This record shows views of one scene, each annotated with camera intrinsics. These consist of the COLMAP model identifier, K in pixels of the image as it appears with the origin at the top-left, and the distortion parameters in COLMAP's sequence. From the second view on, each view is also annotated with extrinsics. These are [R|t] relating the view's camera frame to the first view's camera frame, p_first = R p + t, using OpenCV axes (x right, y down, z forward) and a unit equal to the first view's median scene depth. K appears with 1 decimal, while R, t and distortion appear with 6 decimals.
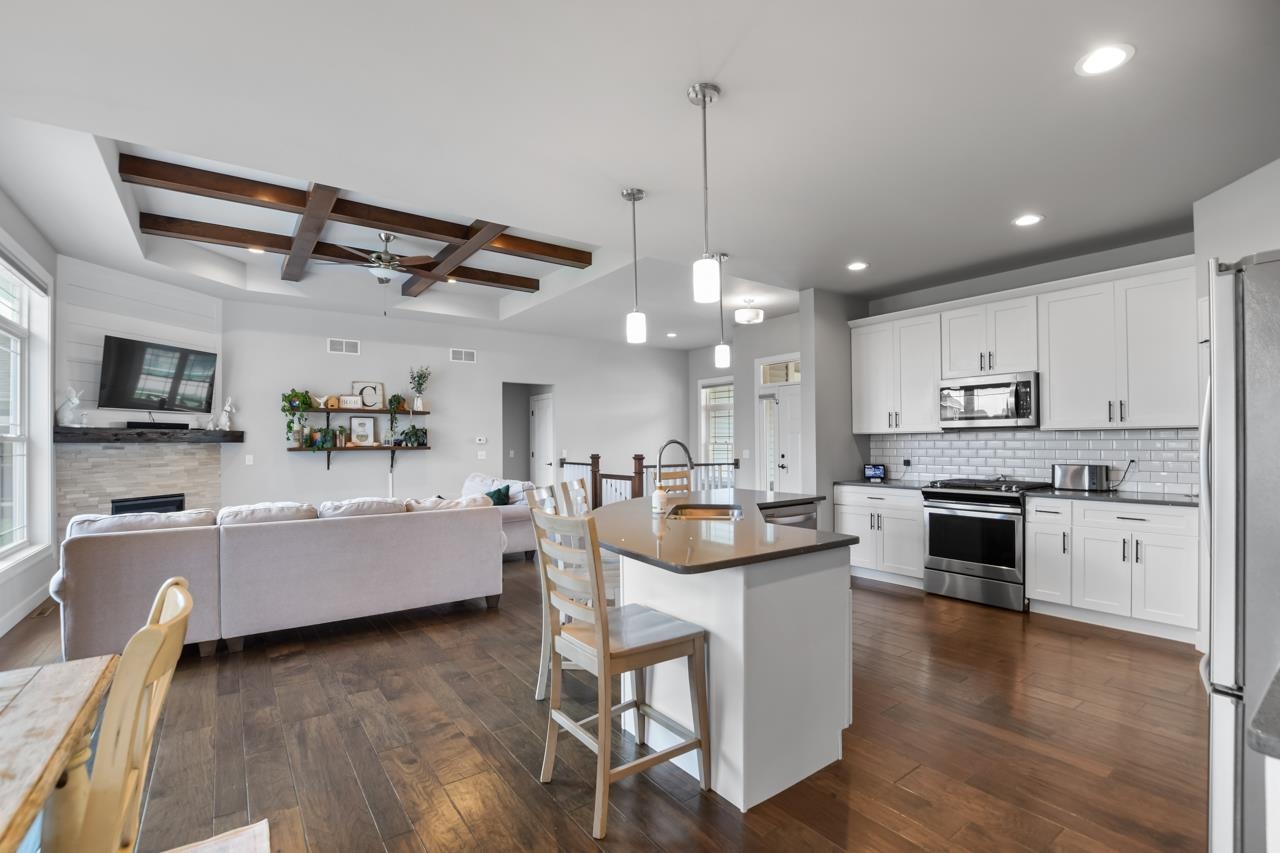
lens RADIAL K [[574.8, 0, 644.2], [0, 574.8, 436.3], [0, 0, 1]] dist [-0.027935, 0.001229]
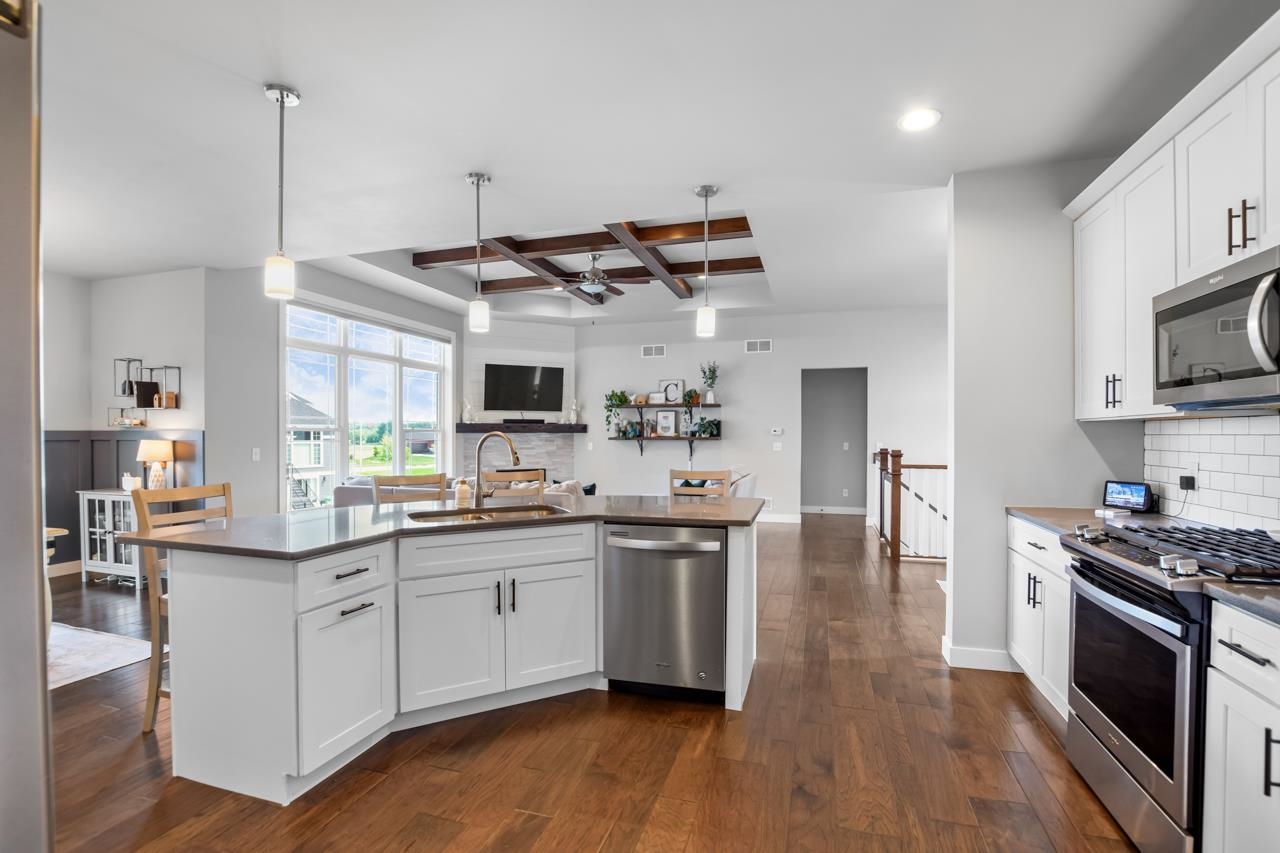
lens RADIAL K [[570.9, 0, 648.0], [0, 570.9, 428.1], [0, 0, 1]] dist [-0.027272, 0.000830]
pose [[0.606257, -0.003127, -0.795263, 0.413944], [0.004719, 0.999989, -0.000334, 0.000725], [0.795255, -0.003550, 0.606265, 0.290955]]
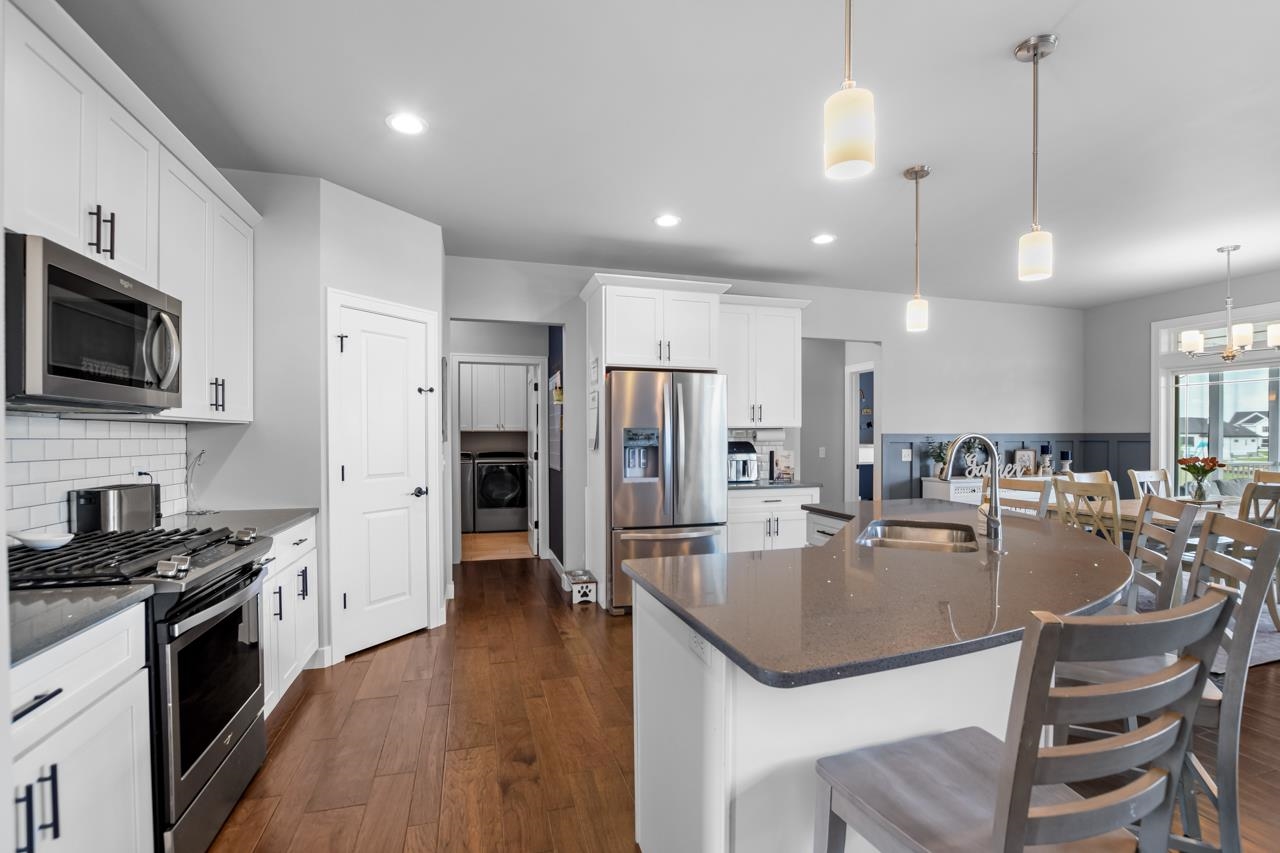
lens RADIAL K [[574.8, 0, 644.2], [0, 574.8, 436.3], [0, 0, 1]] dist [-0.027935, 0.001229]
pose [[-0.944116, 0.007830, 0.329521, 0.081712], [0.003974, 0.999916, -0.012375, 0.007472], [-0.329590, -0.010374, -0.944067, 0.782338]]
